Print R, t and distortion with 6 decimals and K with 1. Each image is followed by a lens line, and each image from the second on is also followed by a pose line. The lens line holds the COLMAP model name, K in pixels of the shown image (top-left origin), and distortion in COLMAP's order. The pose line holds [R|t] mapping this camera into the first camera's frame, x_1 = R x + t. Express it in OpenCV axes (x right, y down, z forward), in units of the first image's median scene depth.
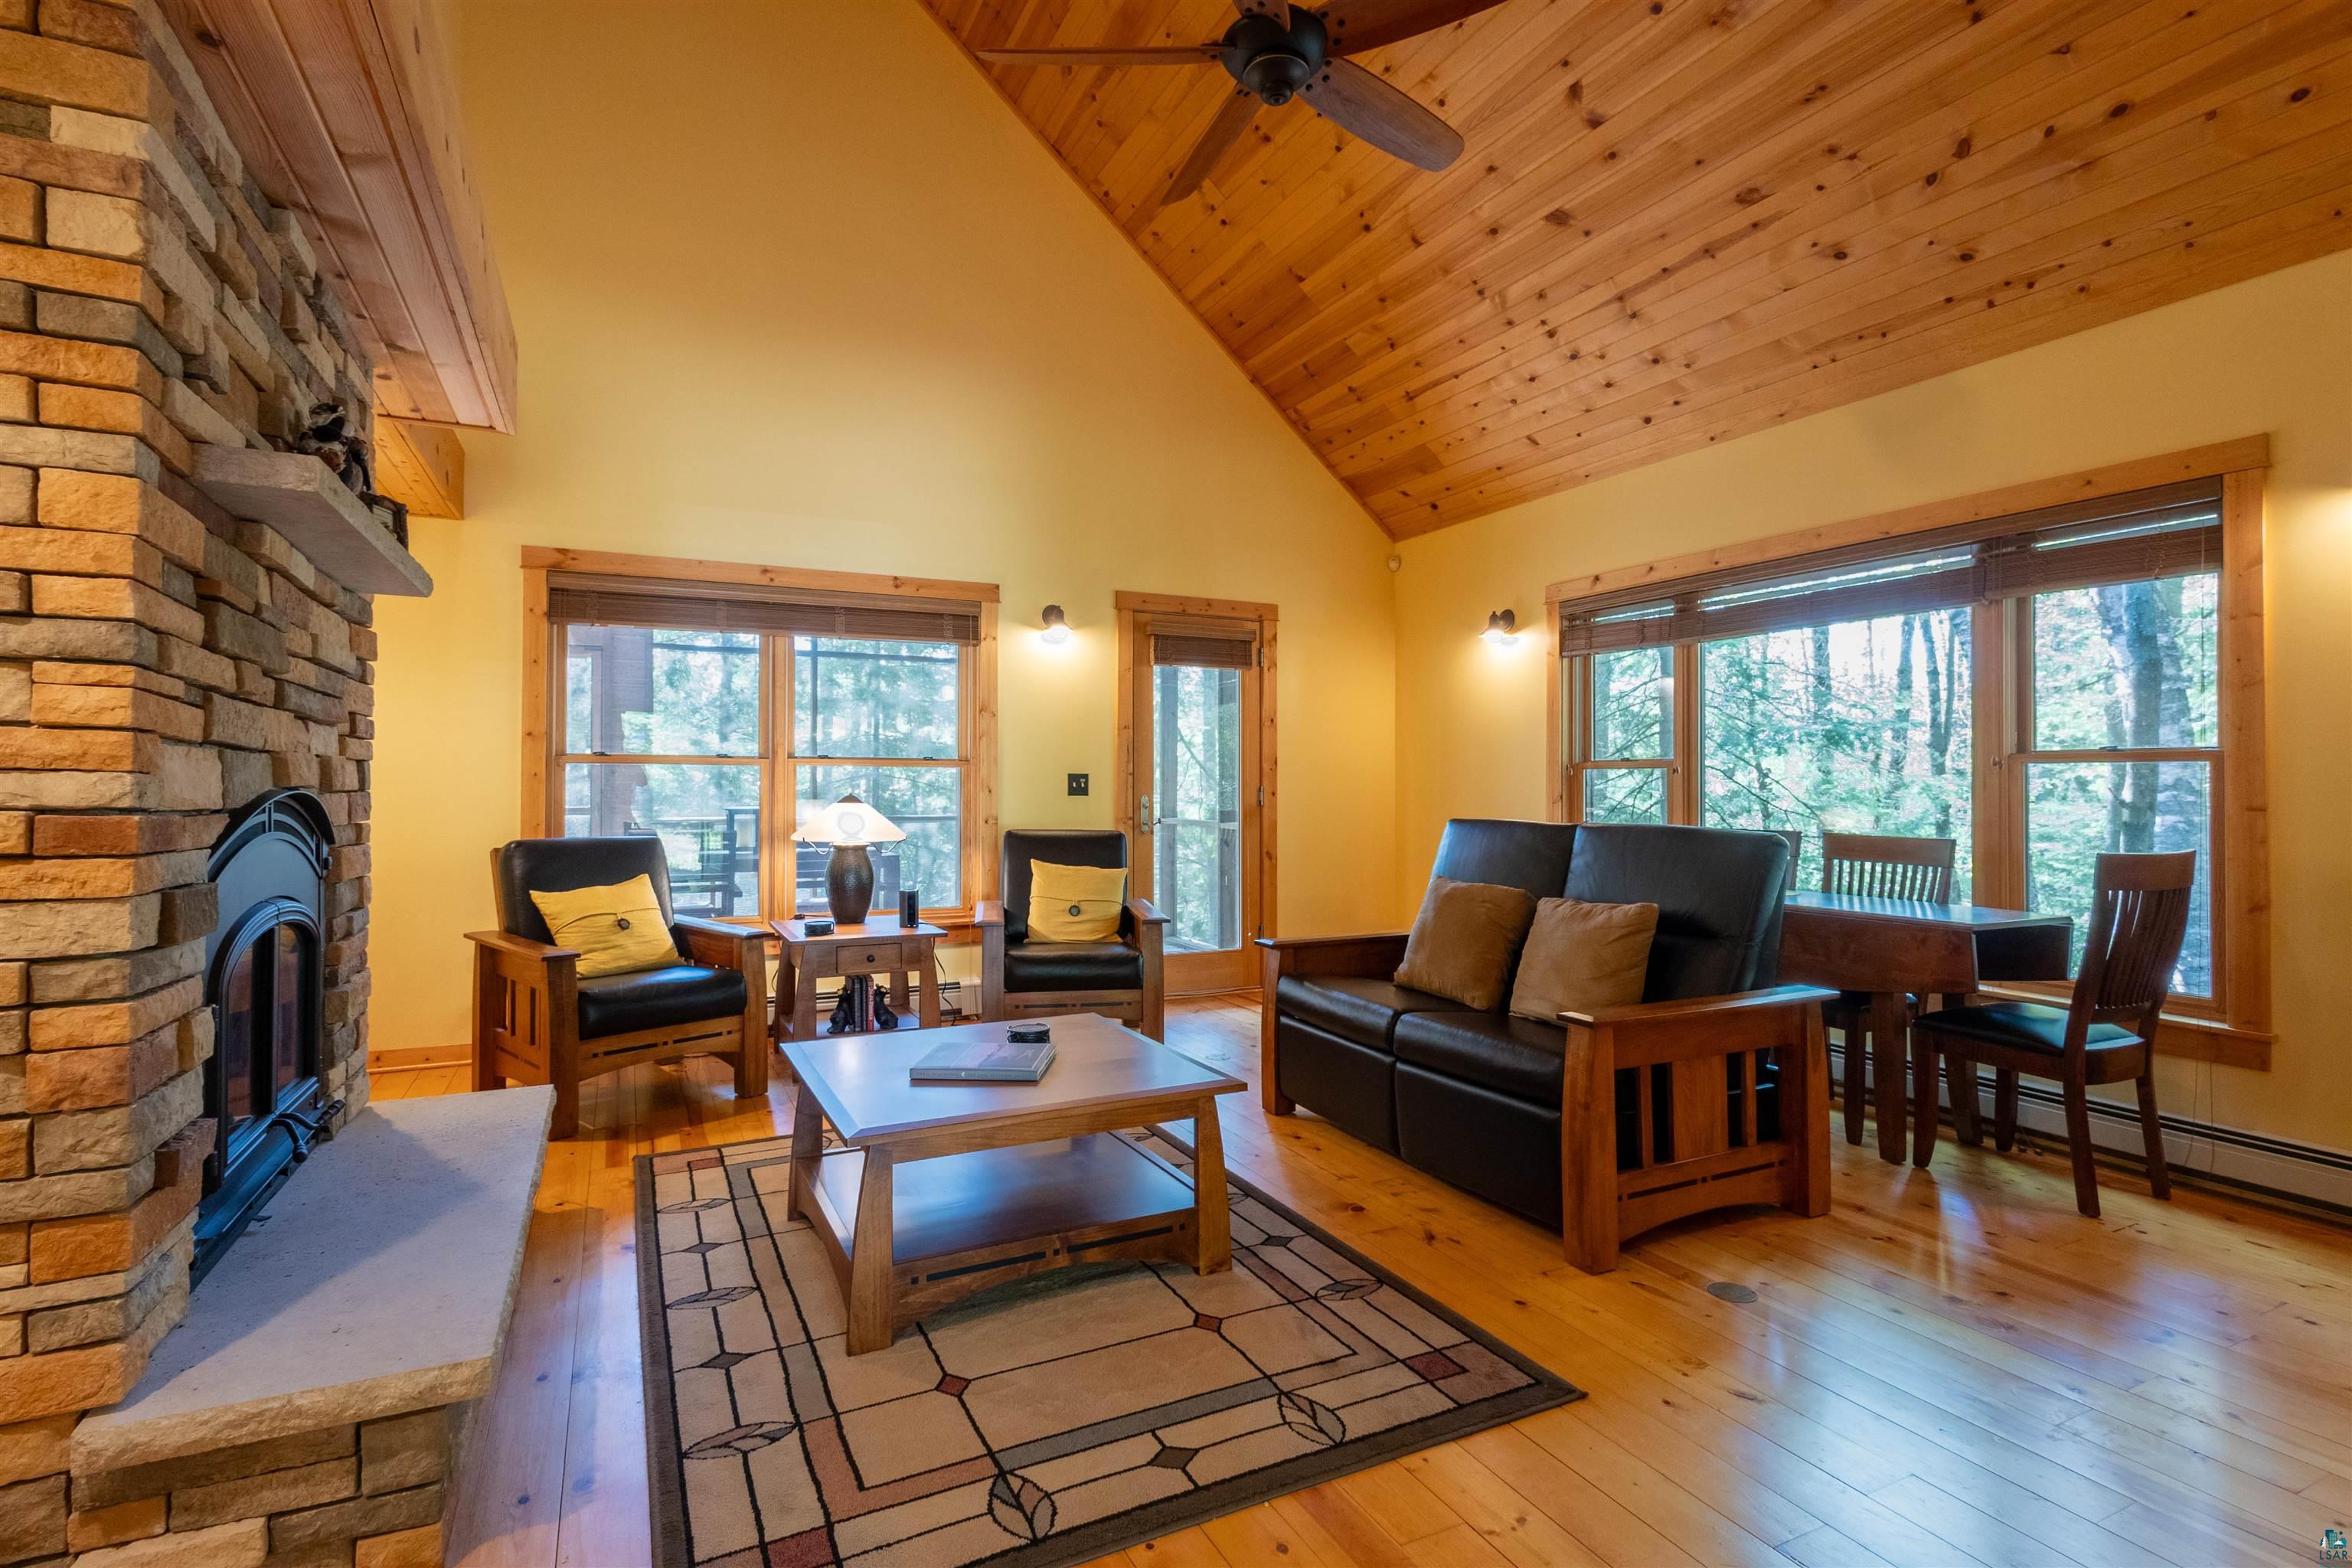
lens RADIAL K [[1126.2, 0, 1170.4], [0, 1126.2, 765.5], [0, 0, 1]] dist [0.003937, -0.000757]
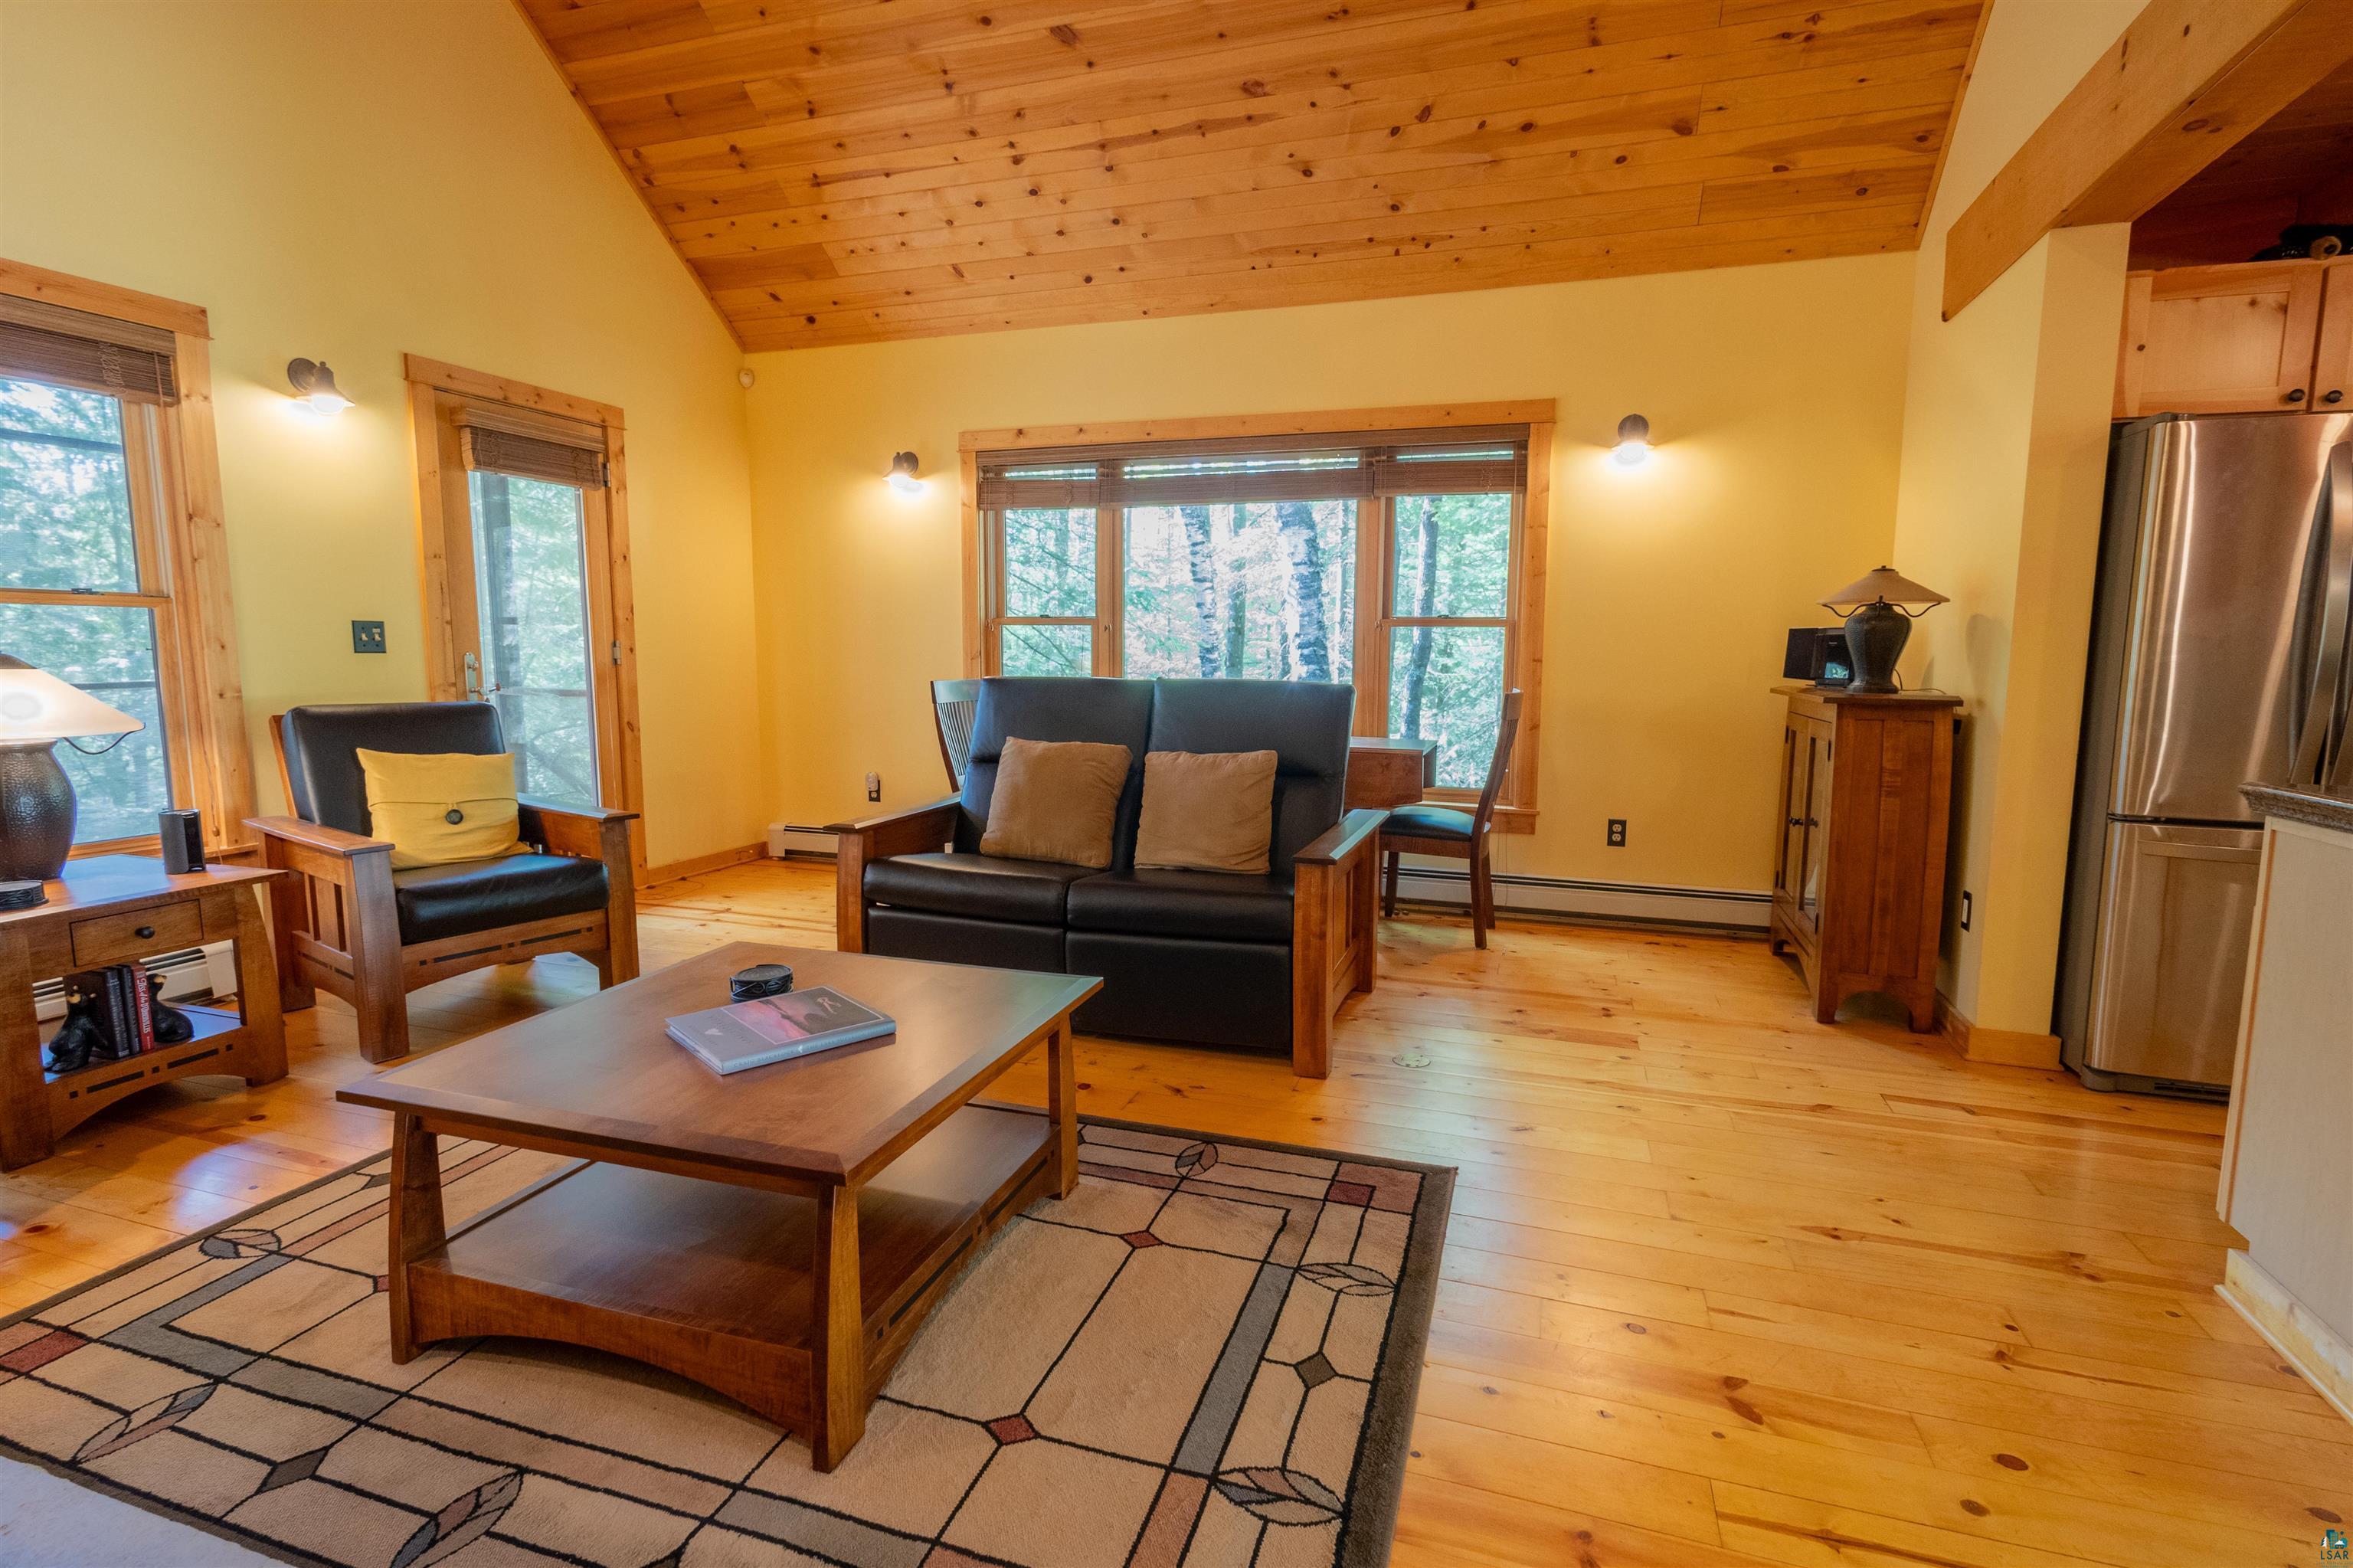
lens RADIAL K [[1126.7, 0, 1185.6], [0, 1126.7, 775.7], [0, 0, 1]] dist [0.003937, -0.000757]
pose [[0.699091, -0.080371, 0.710501, -0.294544], [-0.017976, 0.991373, 0.129829, 0.003228], [-0.714806, -0.103534, 0.691616, 0.204903]]
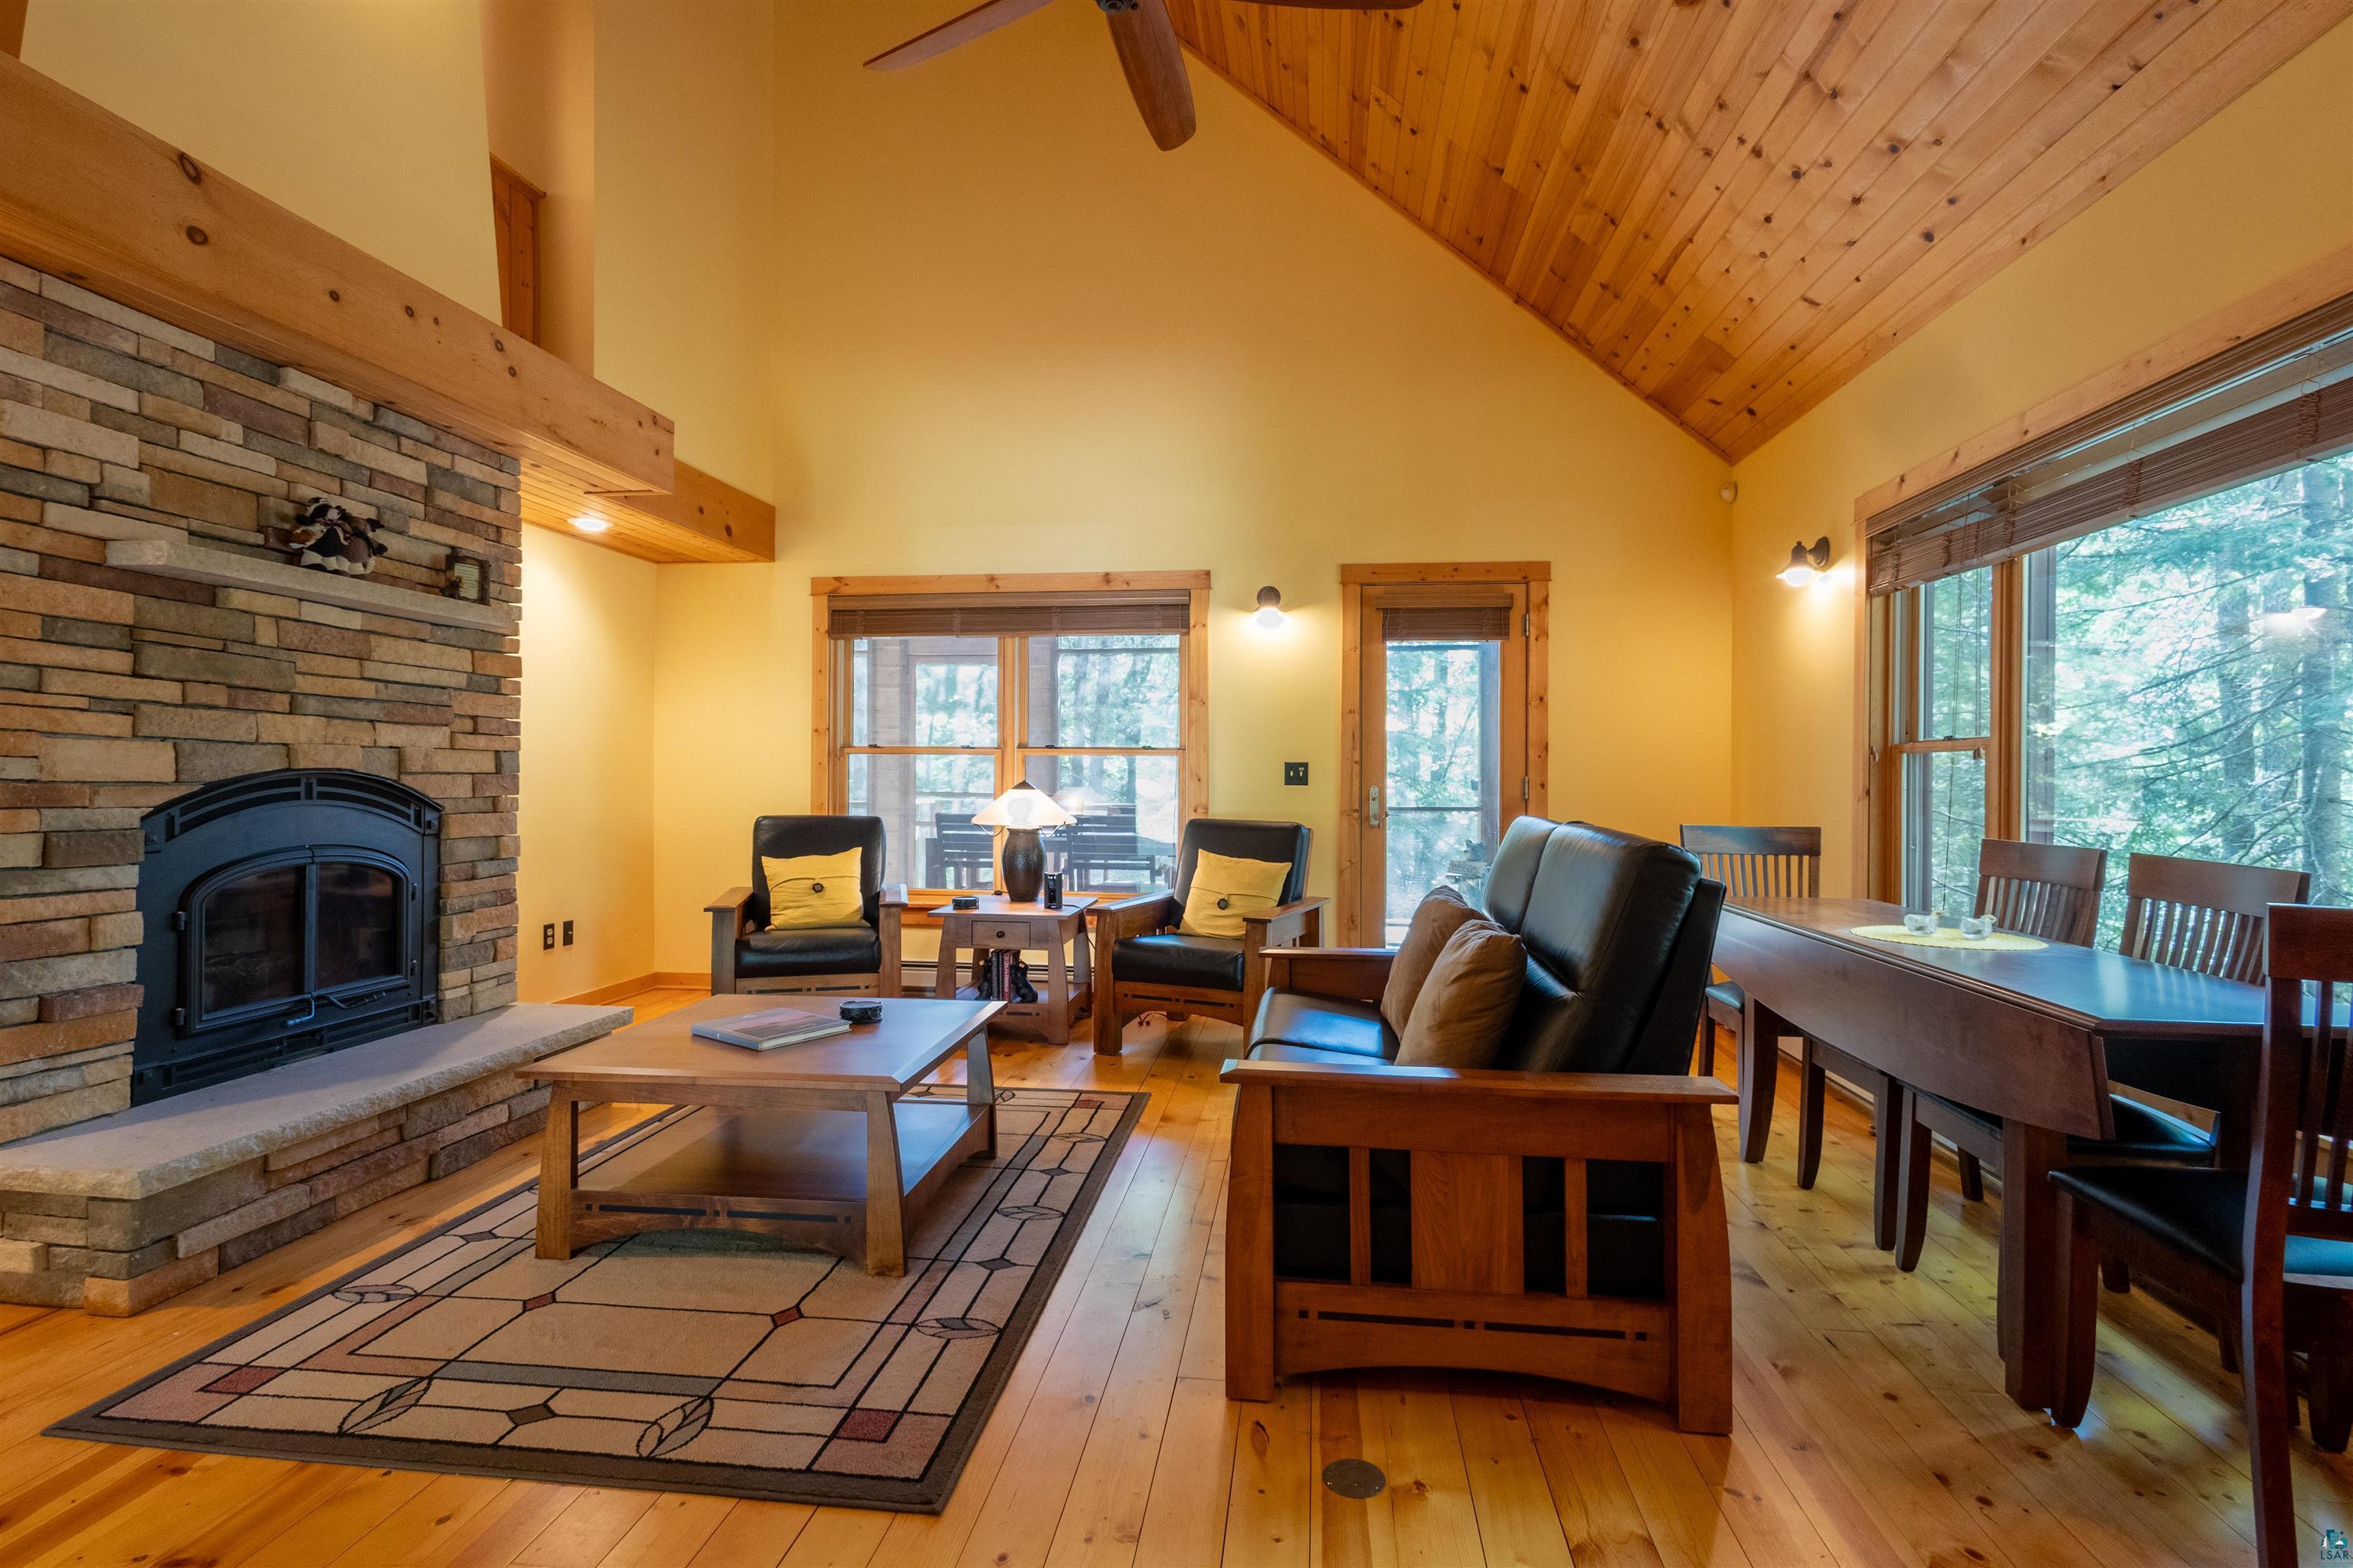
lens RADIAL K [[1126.7, 0, 1174.4], [0, 1126.7, 766.7], [0, 0, 1]] dist [0.003937, -0.000757]
pose [[0.835718, -0.001126, -0.549158, 0.451596], [0.004590, 0.999977, 0.004935, 0.007579], [0.549140, -0.006645, 0.835704, 0.196334]]
